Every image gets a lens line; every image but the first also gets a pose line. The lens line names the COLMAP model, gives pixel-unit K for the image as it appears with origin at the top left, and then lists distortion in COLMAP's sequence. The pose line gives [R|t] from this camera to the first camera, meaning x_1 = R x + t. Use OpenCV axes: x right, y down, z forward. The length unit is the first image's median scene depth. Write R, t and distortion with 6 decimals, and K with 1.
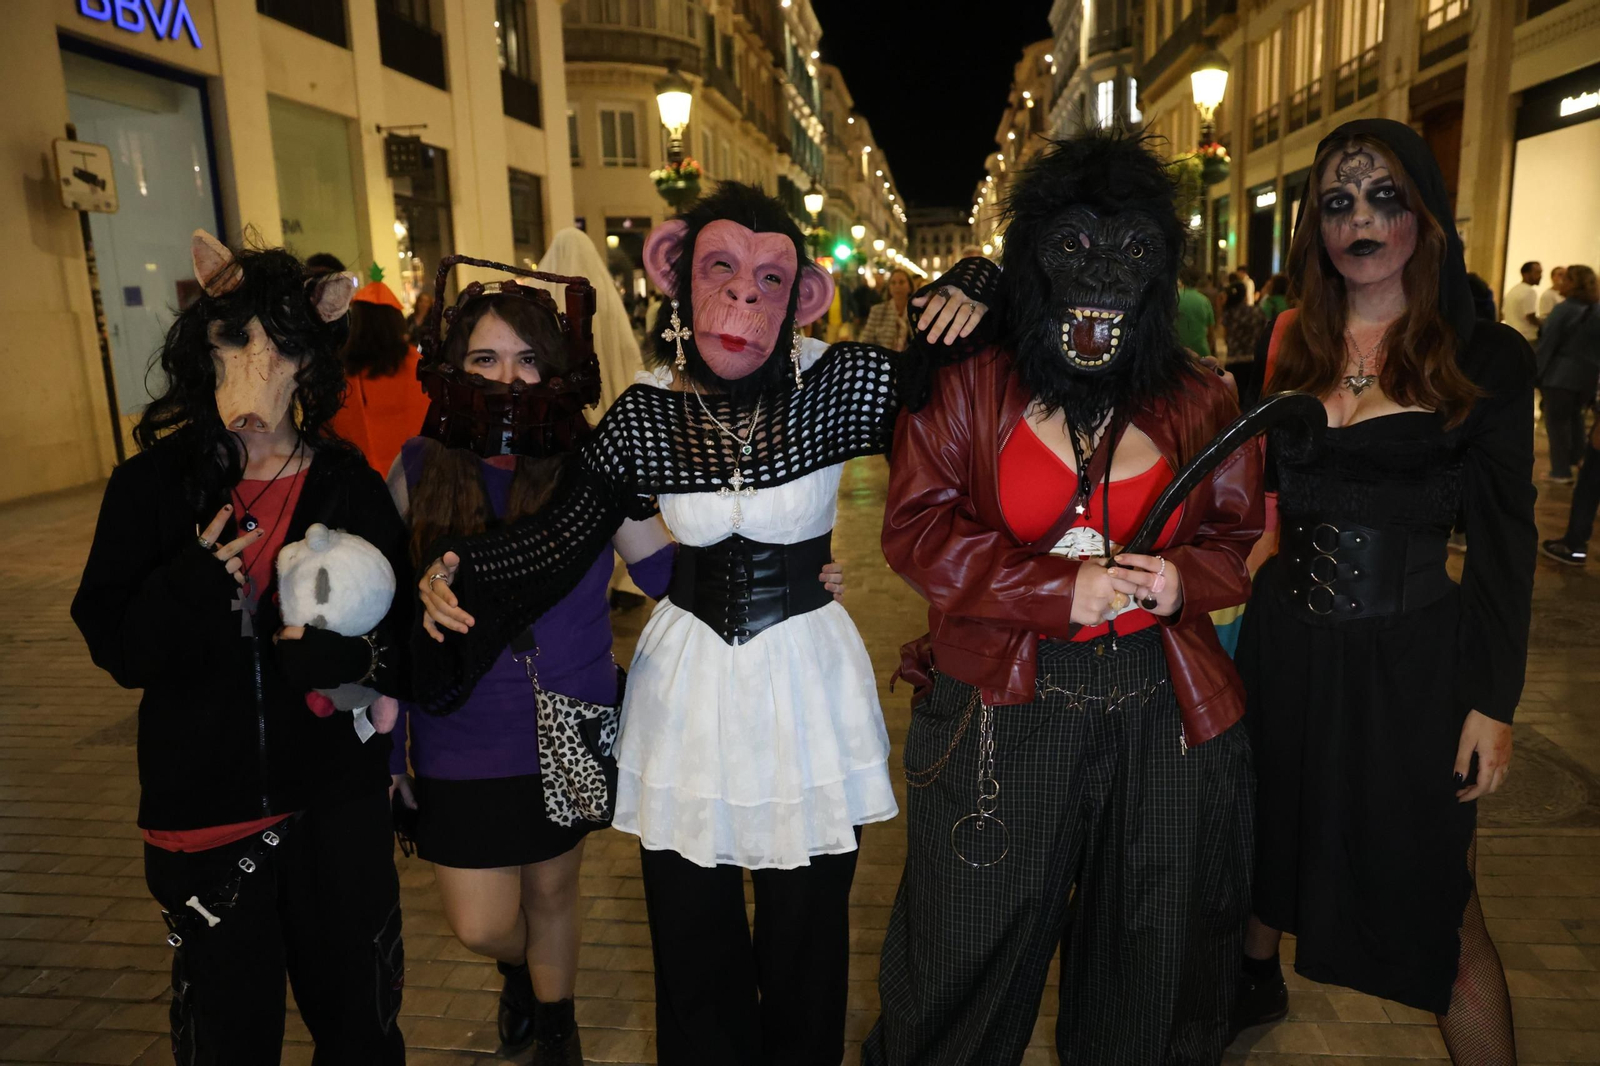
lens RADIAL K [[1125.1, 0, 802.0], [0, 1125.1, 536.2], [0, 0, 1]] dist [-0.042174, 0.006993]
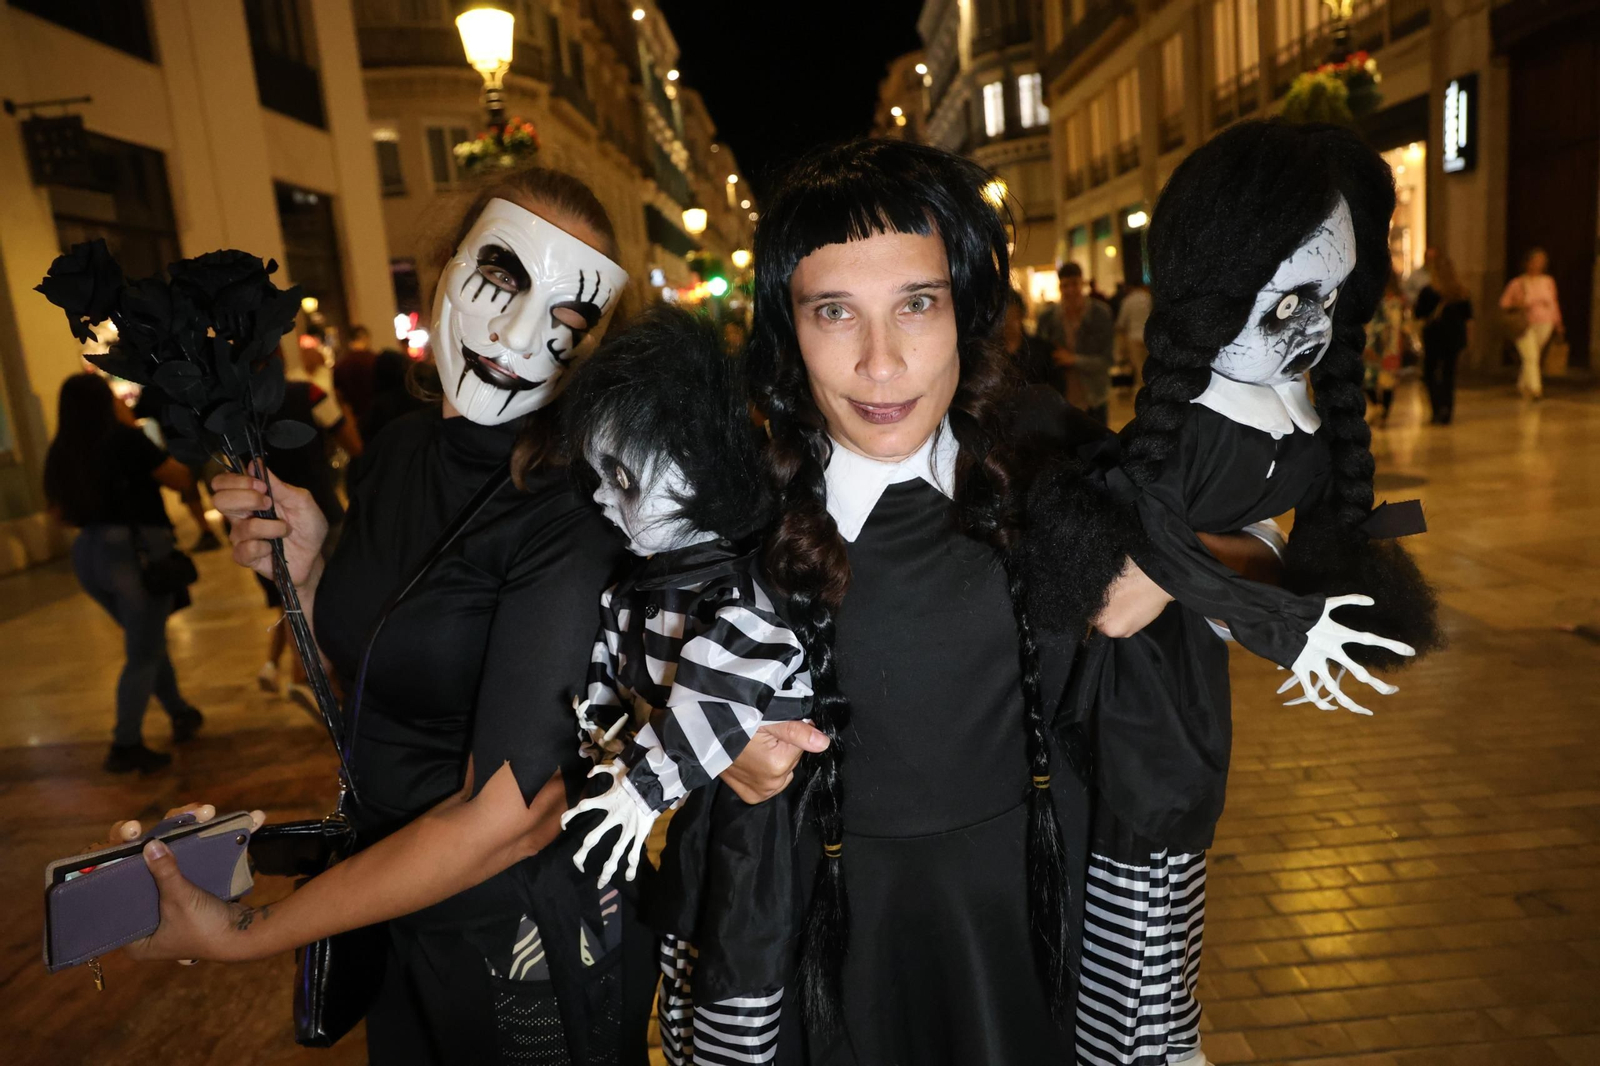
lens RADIAL K [[1125.1, 0, 802.0], [0, 1125.1, 536.2], [0, 0, 1]] dist [-0.042174, 0.006993]
pose [[0.991797, -0.078841, 0.100609, -0.008004], [0.081869, 0.996295, -0.026325, -0.025256], [-0.098160, 0.034346, 0.994578, 0.118116]]
